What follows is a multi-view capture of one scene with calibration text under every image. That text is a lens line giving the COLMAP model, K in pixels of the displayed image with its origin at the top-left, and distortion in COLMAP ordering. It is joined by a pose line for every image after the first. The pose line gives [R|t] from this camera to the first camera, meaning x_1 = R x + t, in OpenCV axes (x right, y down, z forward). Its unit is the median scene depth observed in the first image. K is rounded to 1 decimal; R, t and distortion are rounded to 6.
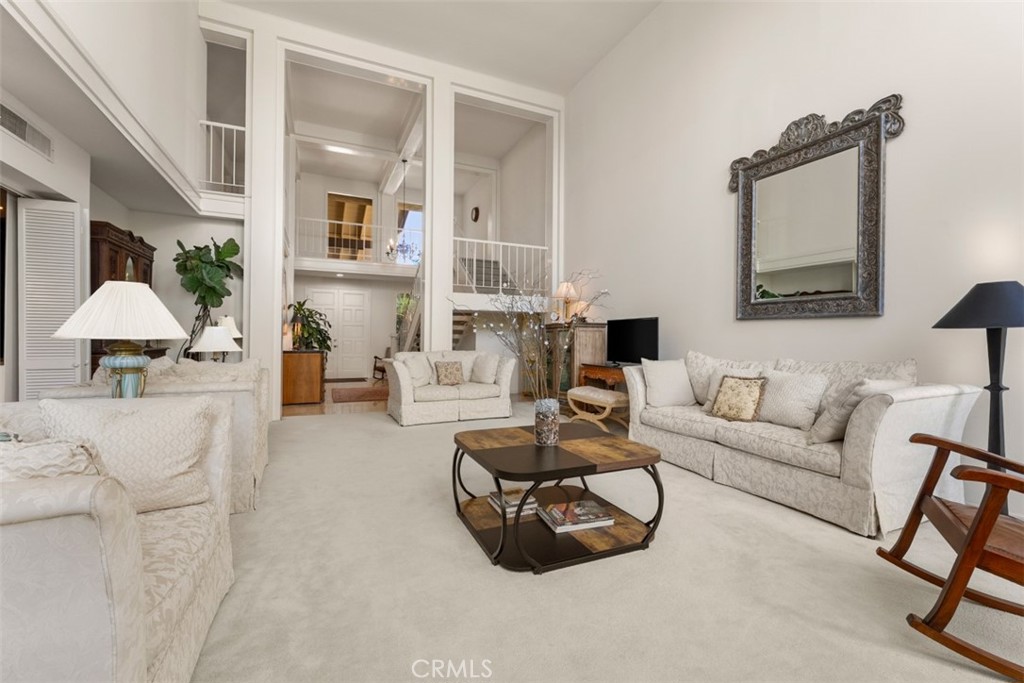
lens RADIAL K [[418.6, 0, 513.2], [0, 418.6, 340.7], [0, 0, 1]] dist [0.000900, -0.000258]
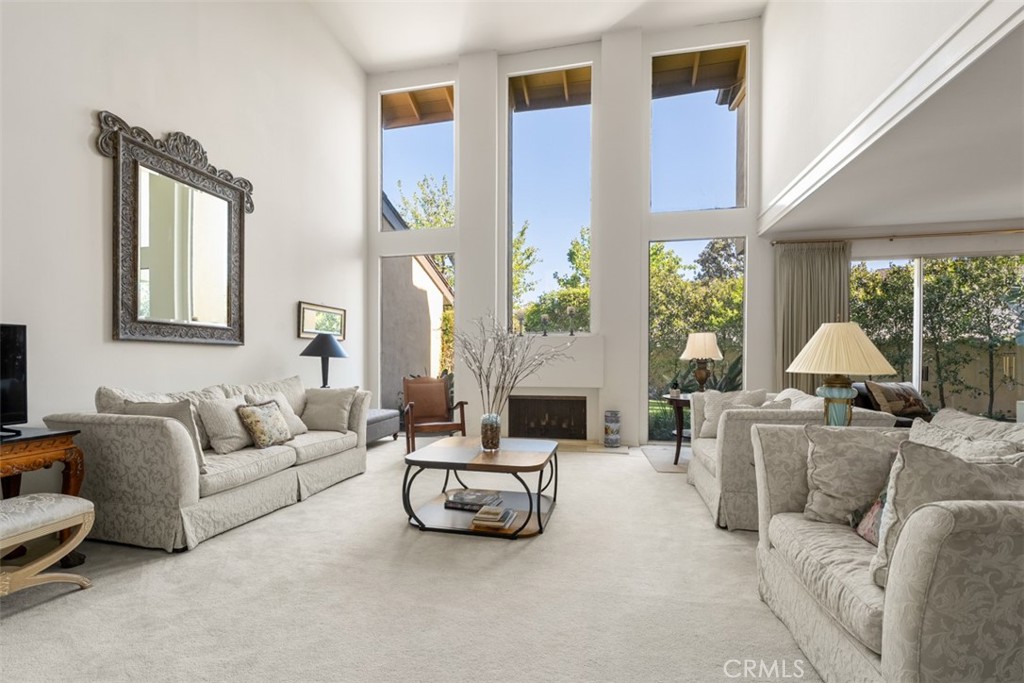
lens RADIAL K [[468.9, 0, 487.9], [0, 468.9, 361.8], [0, 0, 1]] dist [-0.006042, -0.000754]
pose [[-0.769223, -0.020388, 0.638655, -0.321390], [-0.008753, 0.999733, 0.021372, -0.022677], [-0.638920, 0.010850, -0.769196, 0.819113]]
